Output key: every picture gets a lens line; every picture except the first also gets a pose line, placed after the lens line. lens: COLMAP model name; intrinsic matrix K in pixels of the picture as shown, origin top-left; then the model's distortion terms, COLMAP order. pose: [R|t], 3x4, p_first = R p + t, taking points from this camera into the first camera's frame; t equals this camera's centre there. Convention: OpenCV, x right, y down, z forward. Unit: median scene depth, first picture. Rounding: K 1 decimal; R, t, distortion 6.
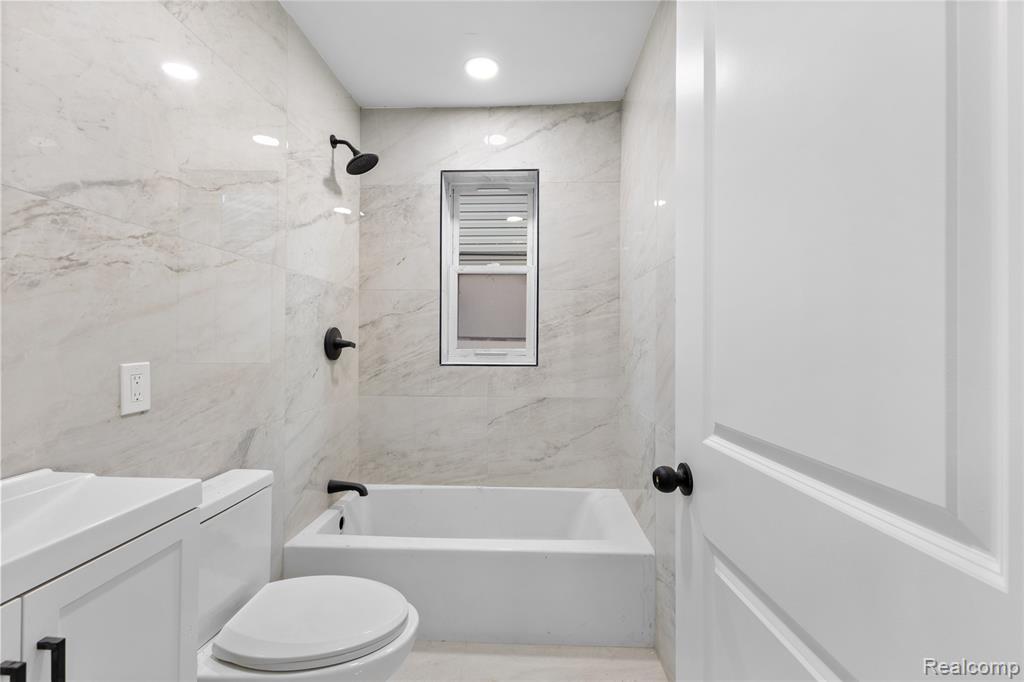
lens RADIAL K [[451.3, 0, 506.2], [0, 451.3, 339.6], [0, 0, 1]] dist [0.014584, -0.000539]
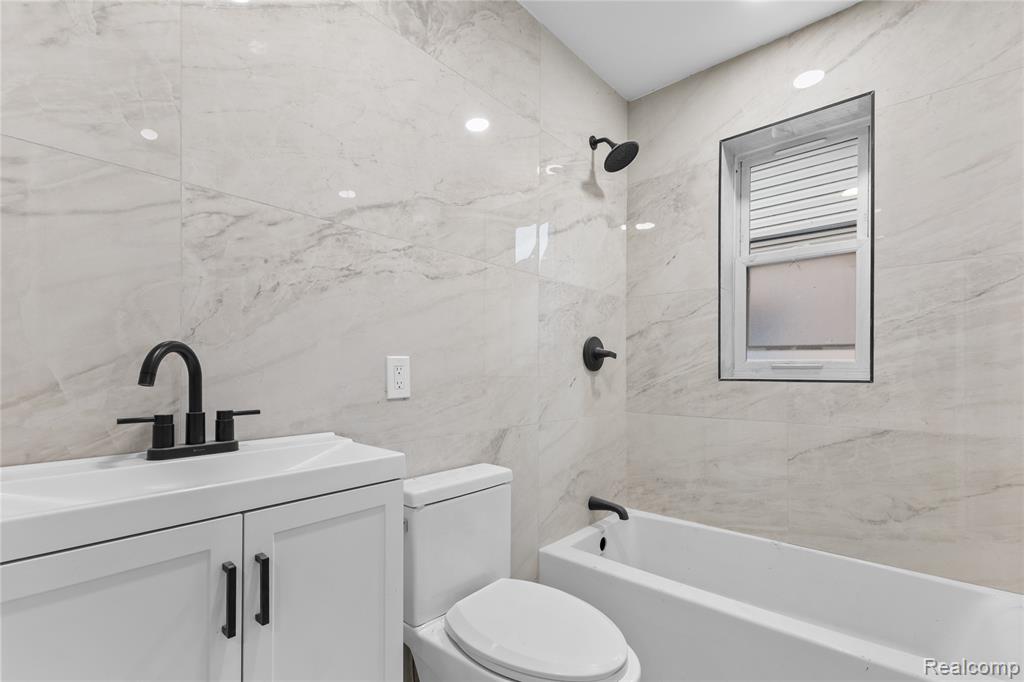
lens RADIAL K [[451.3, 0, 526.5], [0, 451.3, 373.4], [0, 0, 1]] dist [0.014584, -0.000539]
pose [[0.781341, -0.004816, -0.624085, 0.110337], [-0.002487, 0.999938, -0.010830, 0.065659], [0.624099, 0.010014, 0.781281, 0.176559]]
